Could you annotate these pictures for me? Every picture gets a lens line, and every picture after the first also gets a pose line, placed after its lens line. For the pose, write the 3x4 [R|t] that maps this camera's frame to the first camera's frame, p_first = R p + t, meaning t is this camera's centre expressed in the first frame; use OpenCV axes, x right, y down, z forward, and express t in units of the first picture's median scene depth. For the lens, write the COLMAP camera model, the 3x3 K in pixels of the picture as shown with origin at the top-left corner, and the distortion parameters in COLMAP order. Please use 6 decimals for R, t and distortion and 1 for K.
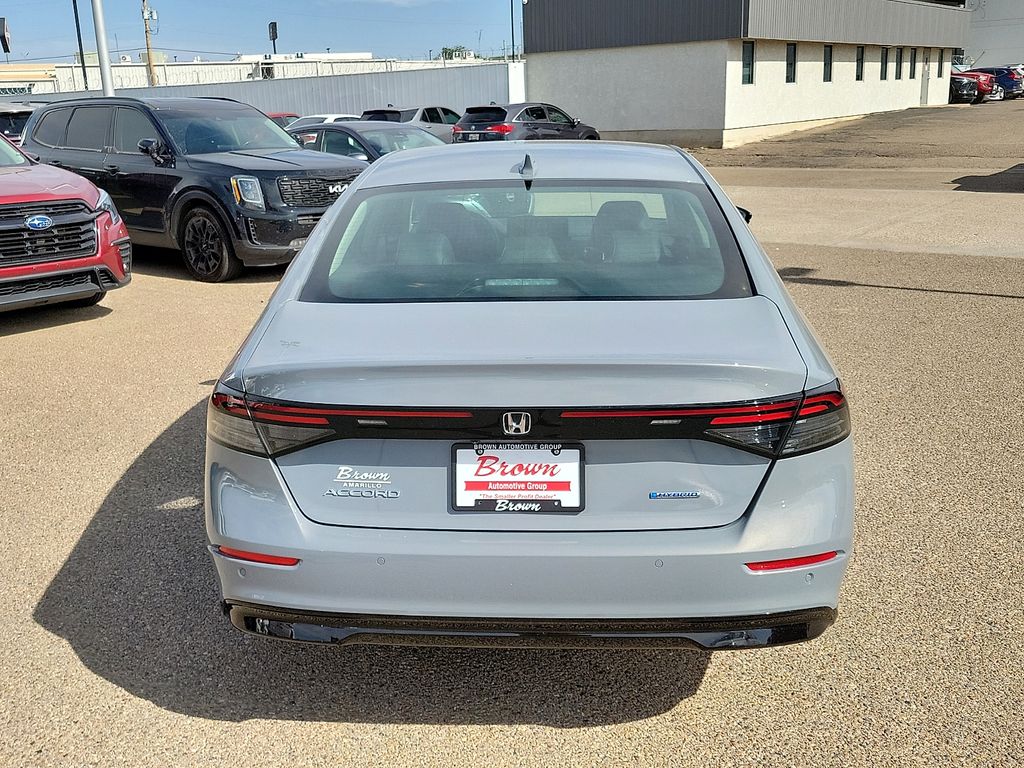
lens RADIAL K [[1046.7, 0, 498.0], [0, 1046.7, 362.6], [0, 0, 1]] dist [0.048981, -0.018471]
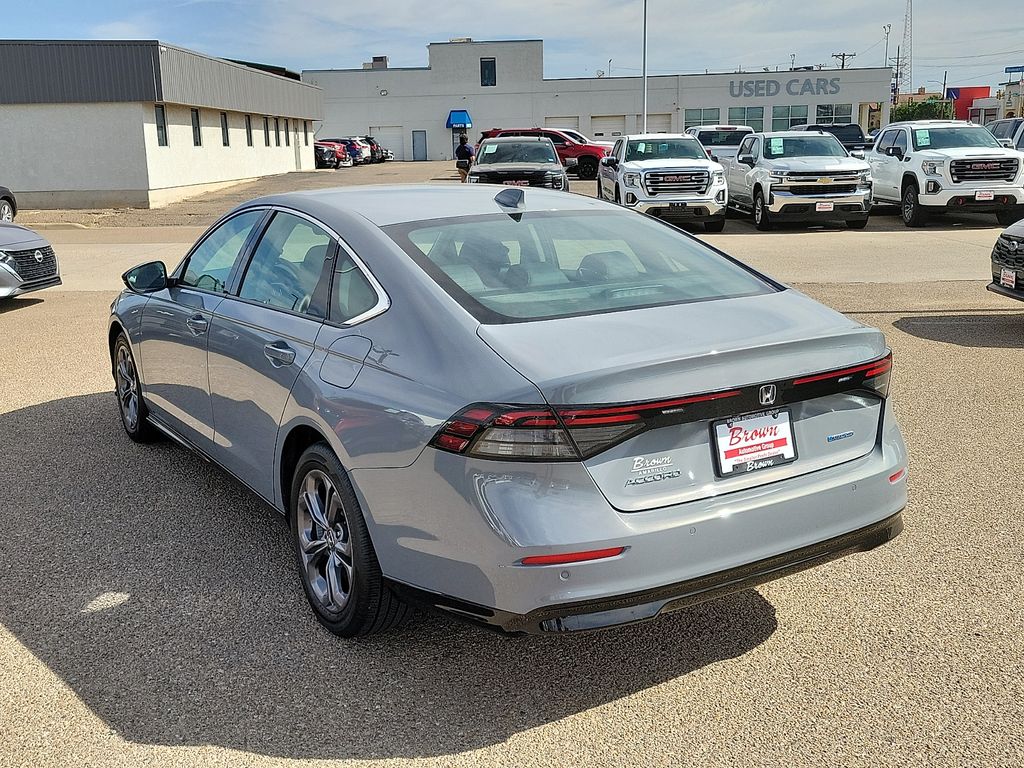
lens RADIAL K [[1014.9, 0, 509.5], [0, 1014.9, 363.5], [0, 0, 1]] dist [0.053721, -0.014212]
pose [[0.808429, -0.108167, 0.578570, -0.778677], [0.138788, 0.990283, -0.008788, -0.008054], [-0.571997, 0.087403, 0.815586, 0.167333]]
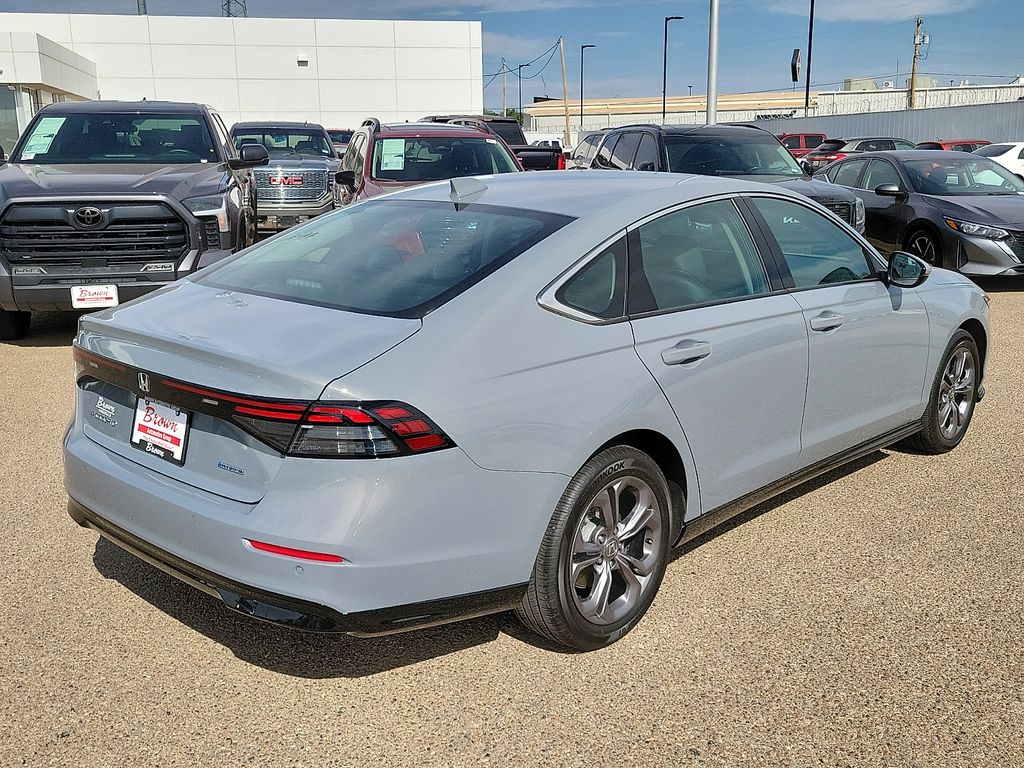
lens RADIAL K [[1049.9, 0, 514.2], [0, 1049.9, 371.4], [0, 0, 1]] dist [0.044184, -0.005840]
pose [[0.764780, 0.159602, -0.624210, 0.983161], [-0.169122, 0.984588, 0.044538, -0.074575], [0.621699, 0.071506, 0.779986, 0.240735]]
